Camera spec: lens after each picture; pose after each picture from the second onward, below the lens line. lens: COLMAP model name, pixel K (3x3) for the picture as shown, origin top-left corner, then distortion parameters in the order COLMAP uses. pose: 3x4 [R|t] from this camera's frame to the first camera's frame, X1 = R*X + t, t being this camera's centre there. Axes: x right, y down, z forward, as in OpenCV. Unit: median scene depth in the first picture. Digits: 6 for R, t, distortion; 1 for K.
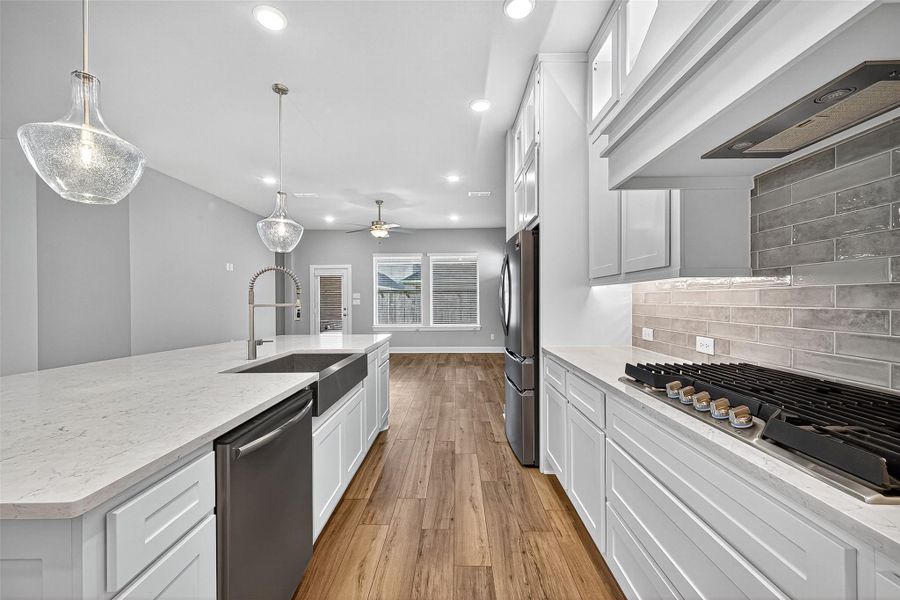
lens RADIAL K [[358.3, 0, 450.0], [0, 358.3, 300.0], [0, 0, 1]] dist [-0.000266, -0.000232]
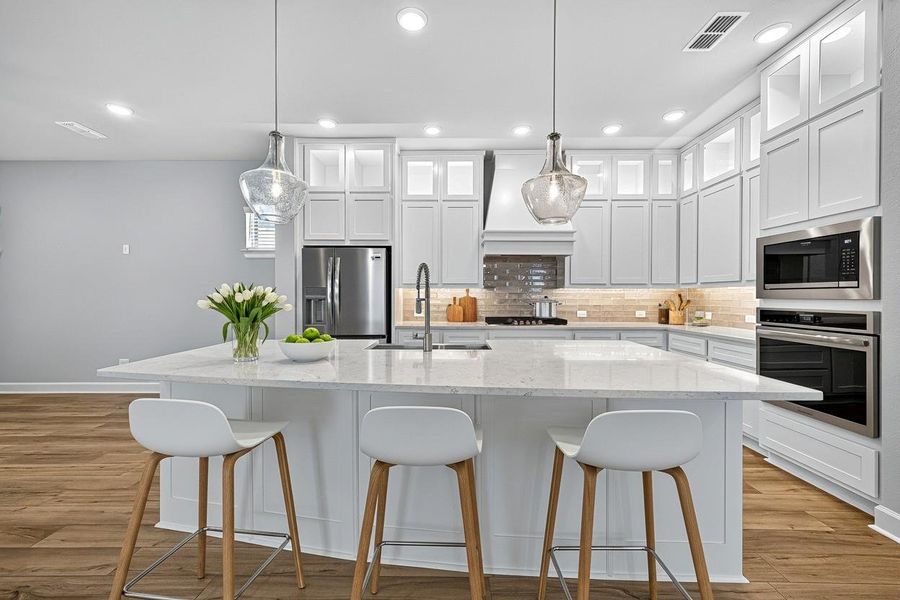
lens RADIAL K [[358.3, 0, 450.0], [0, 358.3, 300.0], [0, 0, 1]] dist [-0.000266, -0.000232]
pose [[-0.003609, -0.004518, 0.999983, -1.623298], [0.000658, 0.999990, 0.004520, 0.013923], [-0.999993, 0.000674, -0.003606, 0.949118]]
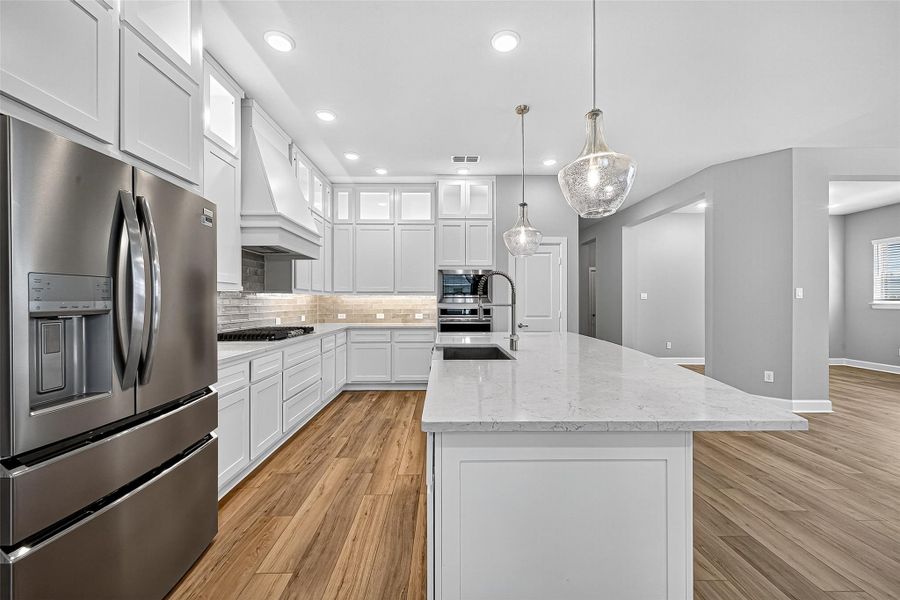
lens RADIAL K [[358.3, 0, 450.0], [0, 358.3, 300.0], [0, 0, 1]] dist [-0.000266, -0.000232]
pose [[-0.999300, 0.006952, -0.036768, -0.302655], [0.006972, 0.999976, -0.000409, -0.002385], [0.036765, -0.000665, -0.999324, 2.211623]]
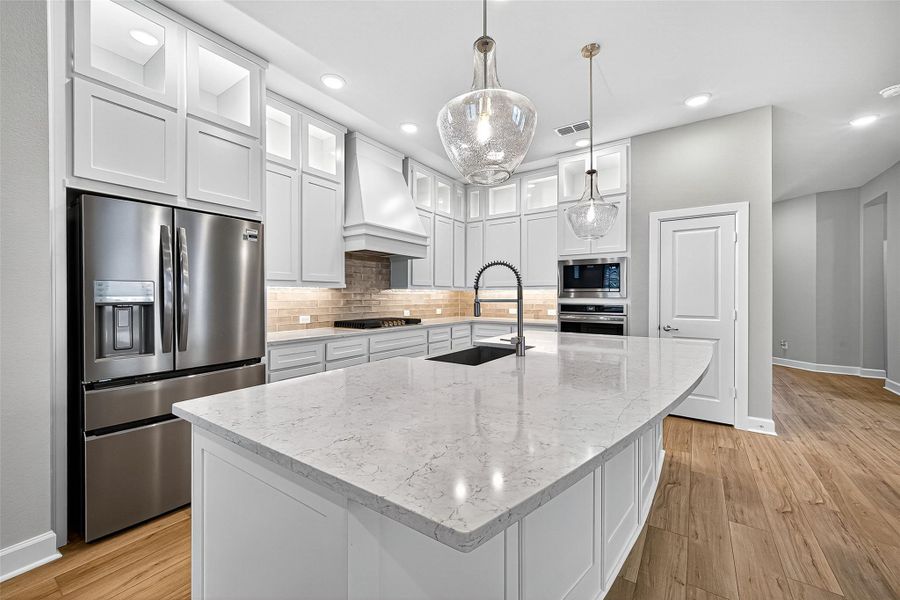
lens RADIAL K [[357.0, 0, 445.2], [0, 357.0, 296.9], [0, 0, 1]] dist [0.000434, 0.000047]
pose [[-0.828821, 0.005891, 0.559483, -0.941840], [0.007082, 0.999975, -0.000037, 0.004913], [-0.559469, 0.003932, -0.828842, 1.952129]]
